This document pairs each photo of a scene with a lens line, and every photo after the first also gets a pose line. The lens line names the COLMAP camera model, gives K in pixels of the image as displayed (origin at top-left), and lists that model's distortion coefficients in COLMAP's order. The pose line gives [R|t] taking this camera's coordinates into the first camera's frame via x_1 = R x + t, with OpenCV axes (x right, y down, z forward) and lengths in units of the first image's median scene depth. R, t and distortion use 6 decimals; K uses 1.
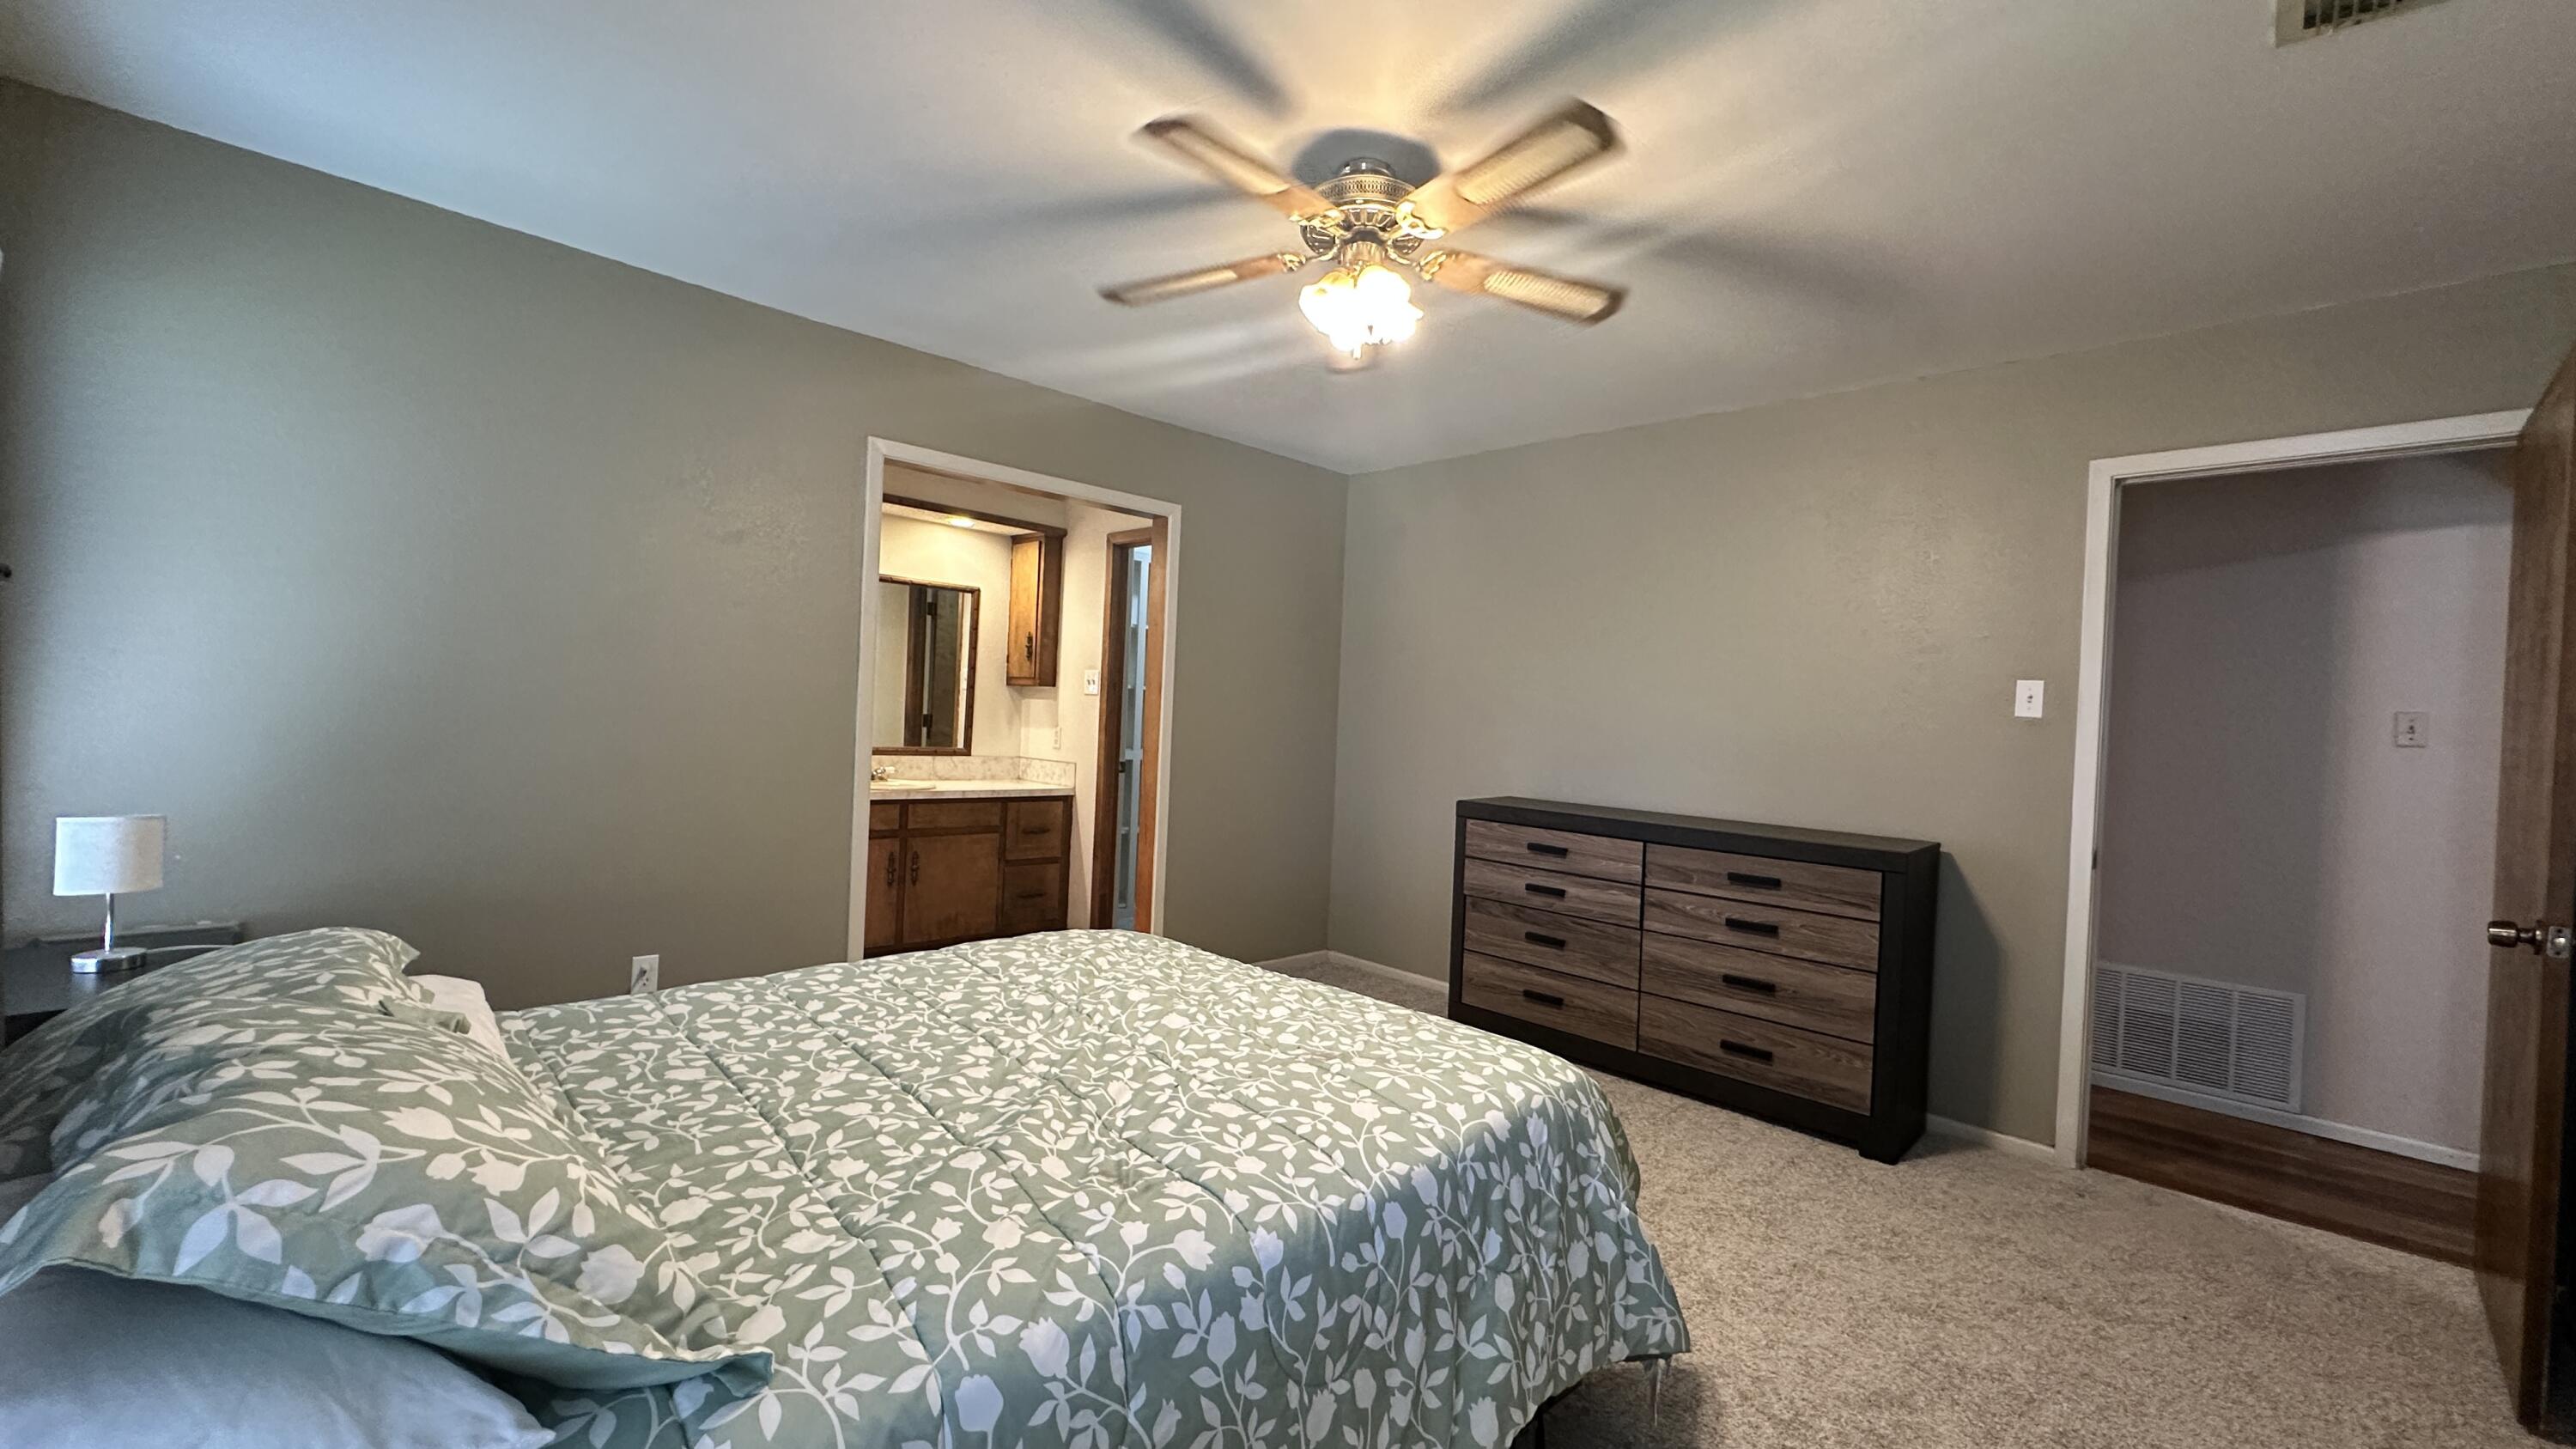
lens RADIAL K [[1025.7, 0, 1280.1], [0, 1025.7, 715.3], [0, 0, 1]] dist [-0.001156, 0.000217]
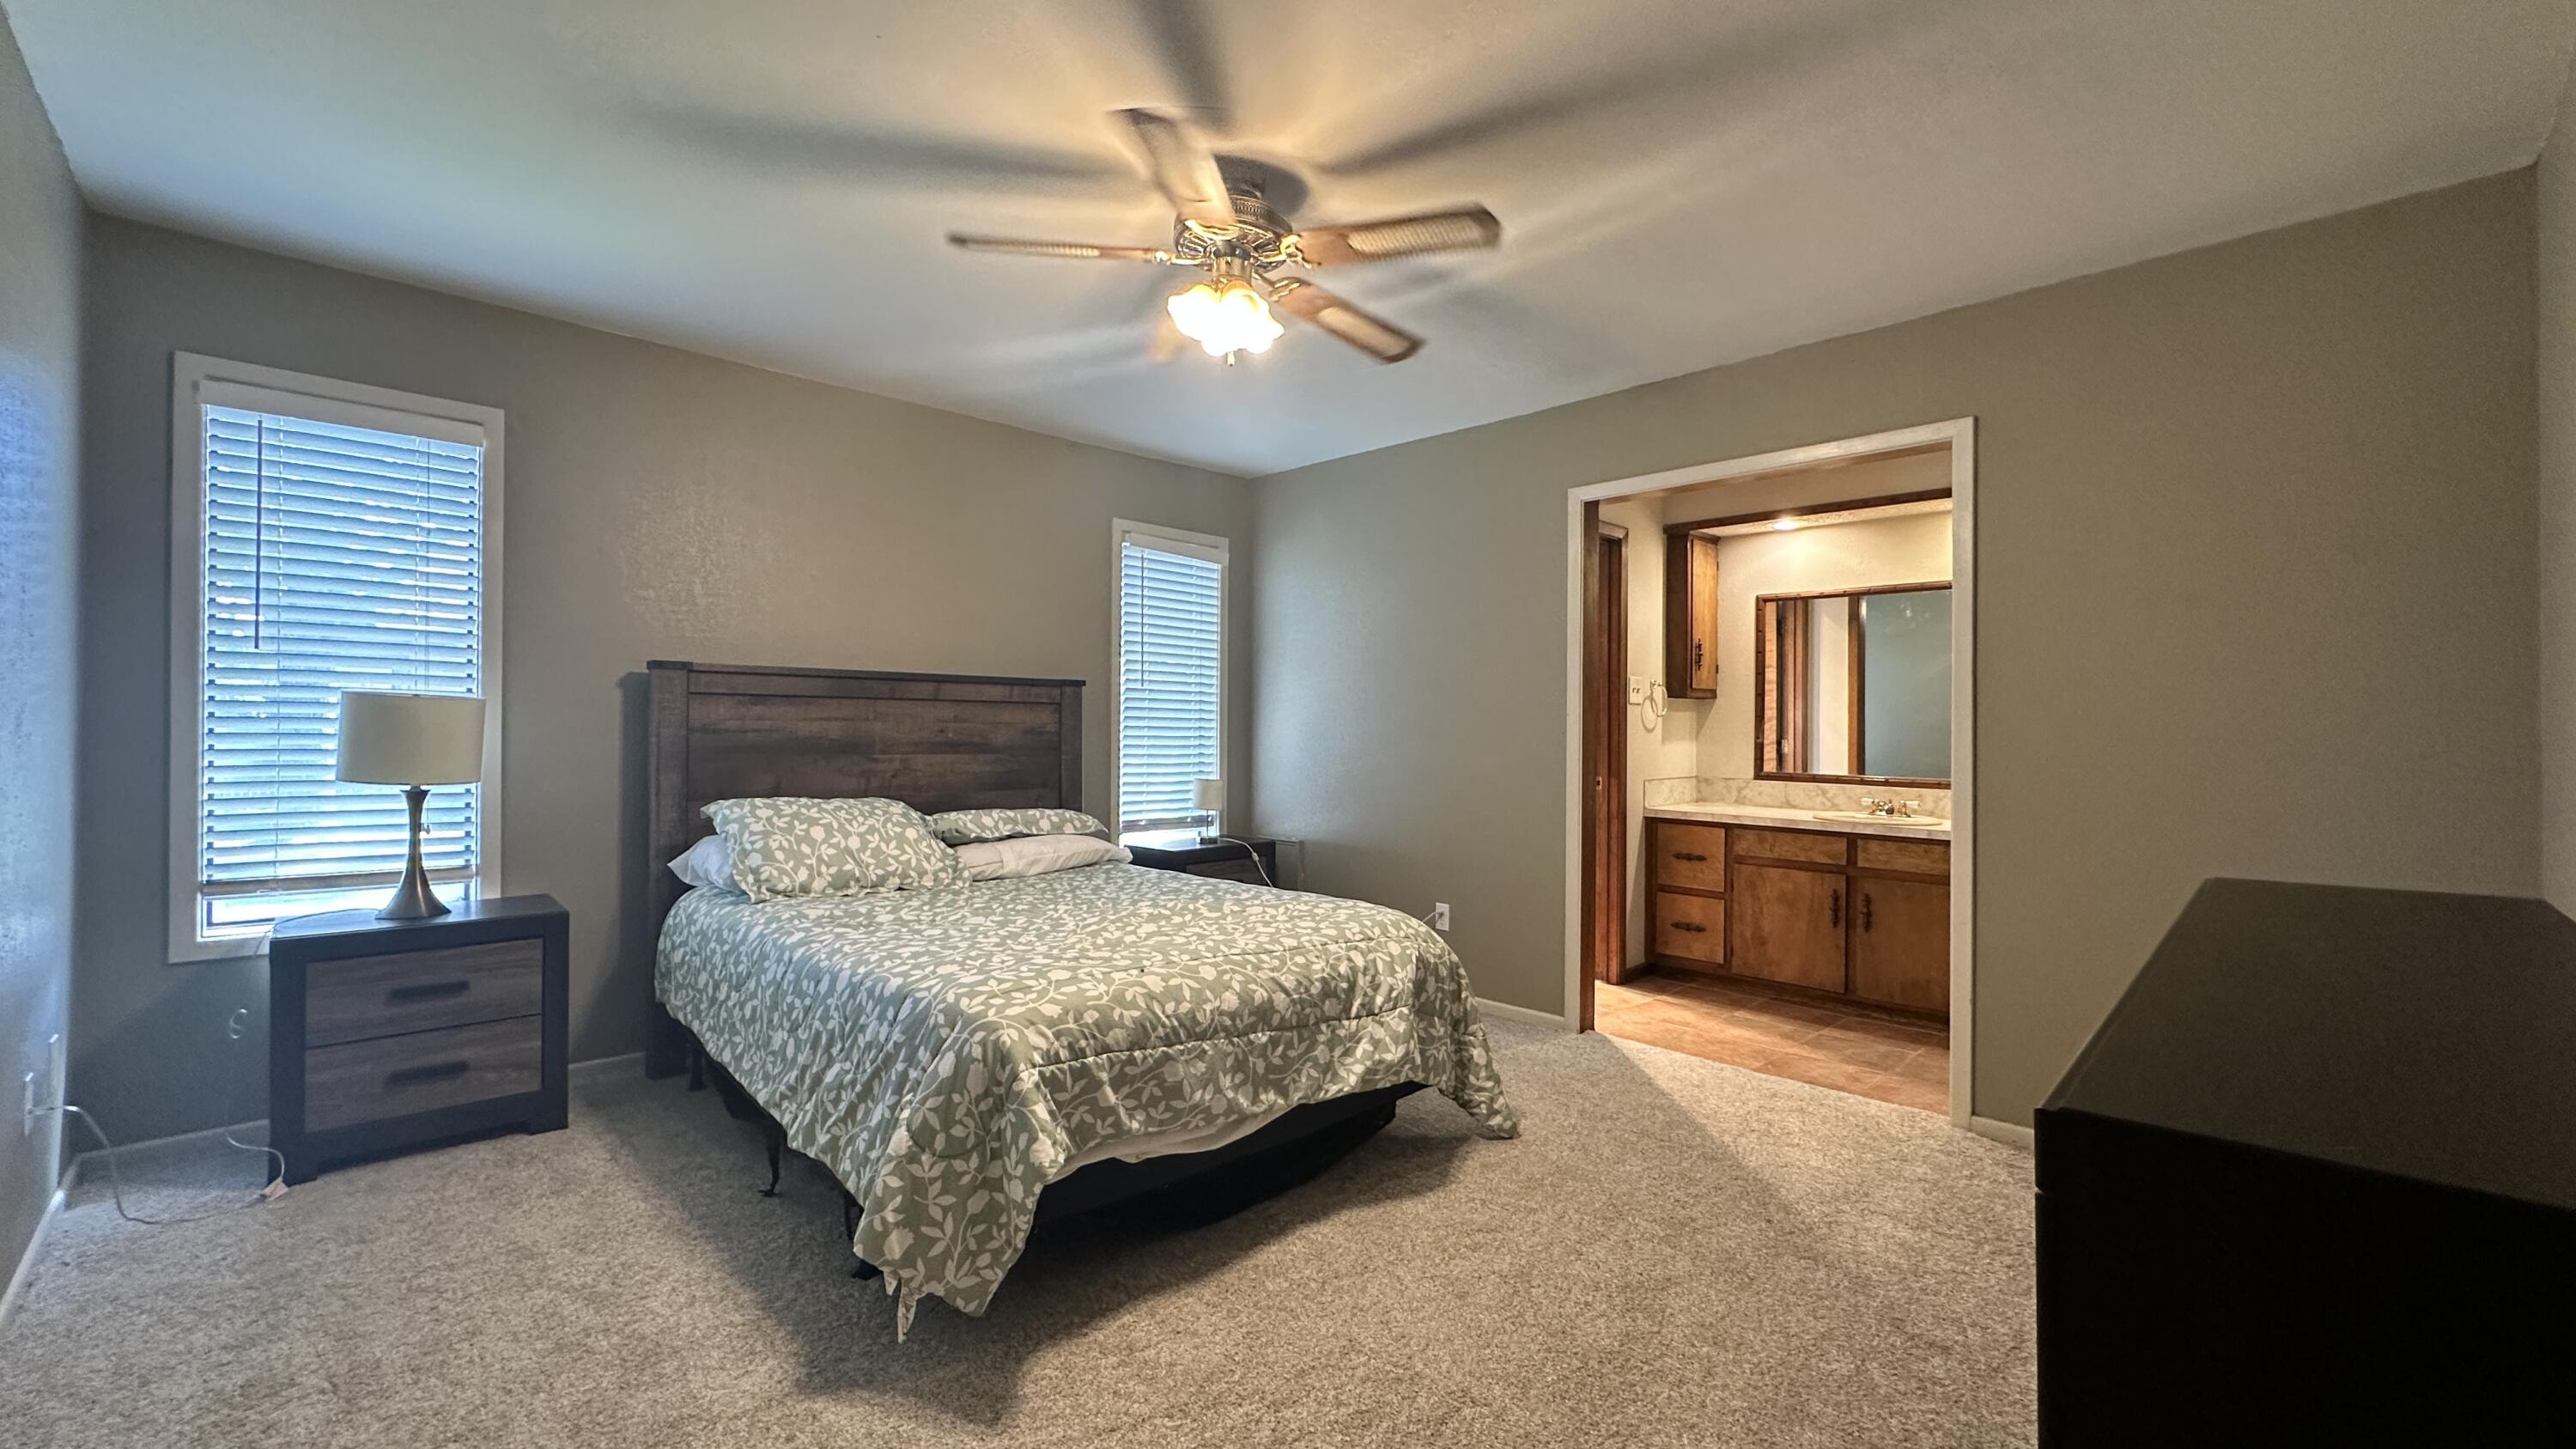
lens RADIAL K [[1025.7, 0, 1298.3], [0, 1025.7, 722.0], [0, 0, 1]] dist [-0.001156, 0.000217]
pose [[-0.003650, -0.051411, -0.998671, 0.484492], [-0.006141, 0.998660, -0.051388, 0.030418], [0.999974, 0.005946, -0.003961, 0.466484]]
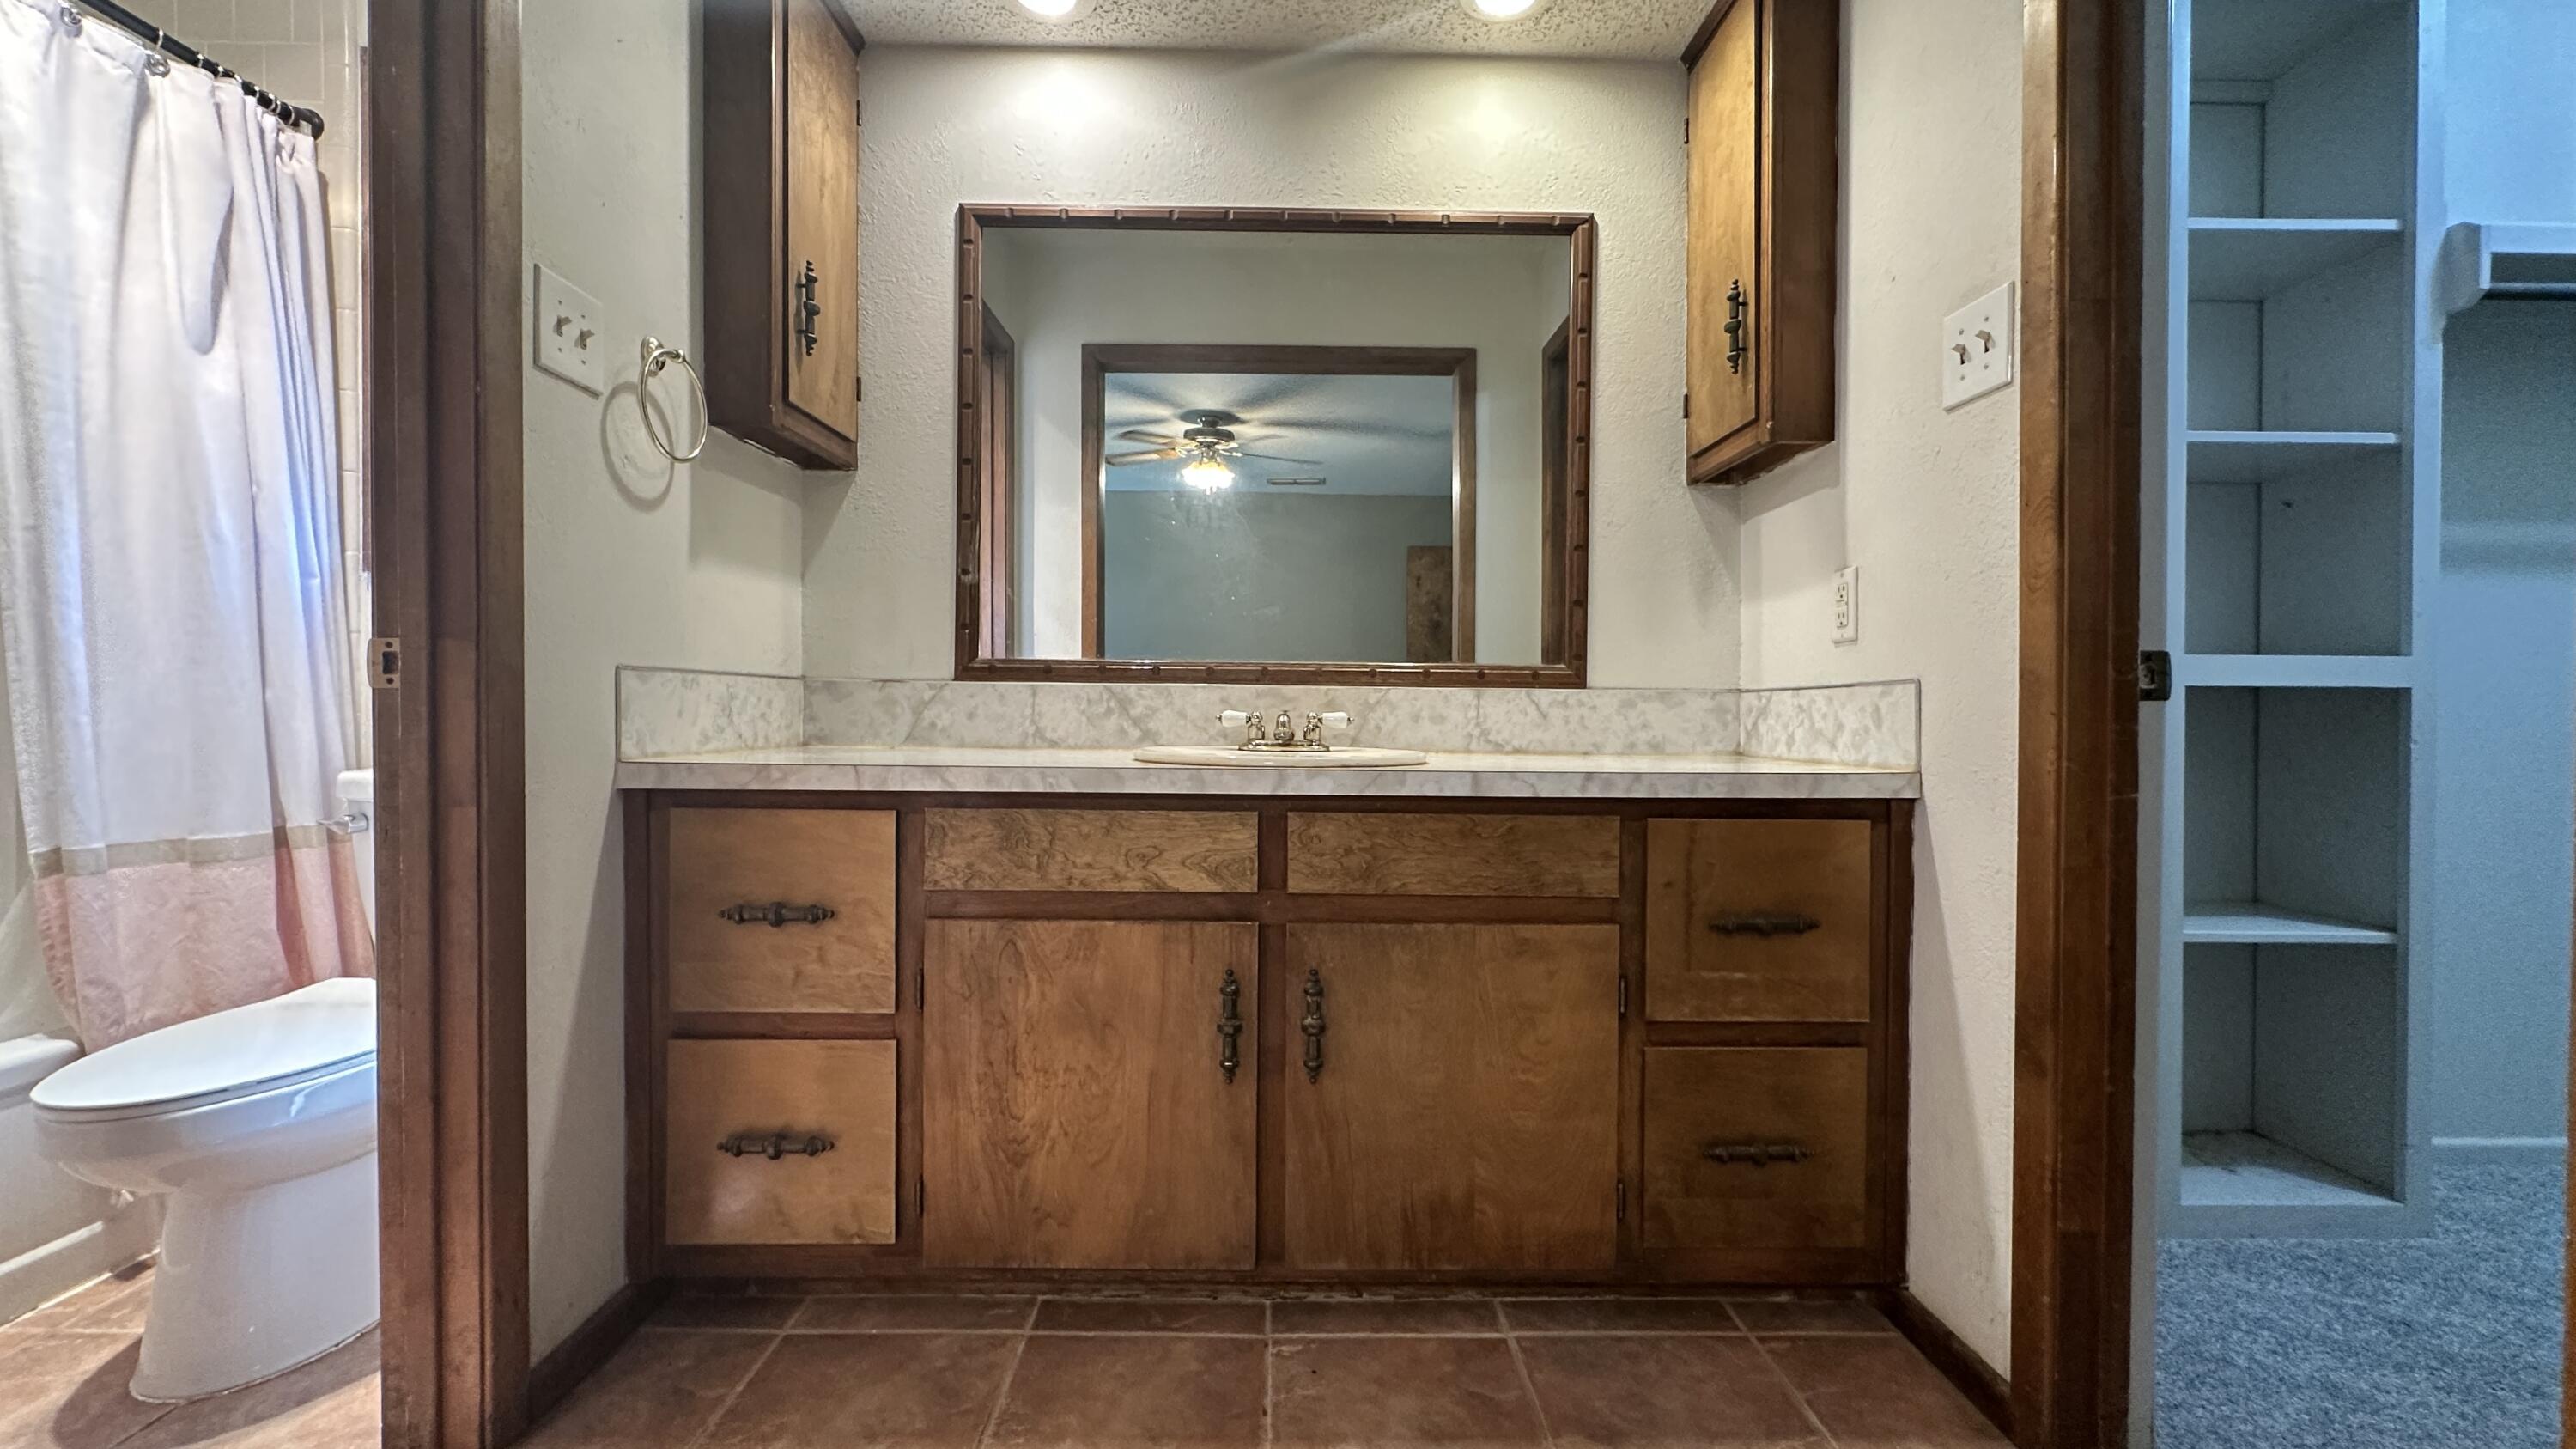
lens RADIAL K [[1025.7, 0, 1289.1], [0, 1025.7, 726.4], [0, 0, 1]] dist [-0.001156, 0.000217]
pose [[0.720604, -0.033724, -0.692526, -0.135127], [0.029725, 0.999401, -0.017738, 0.059698], [0.692709, -0.007804, 0.721175, 0.705407]]
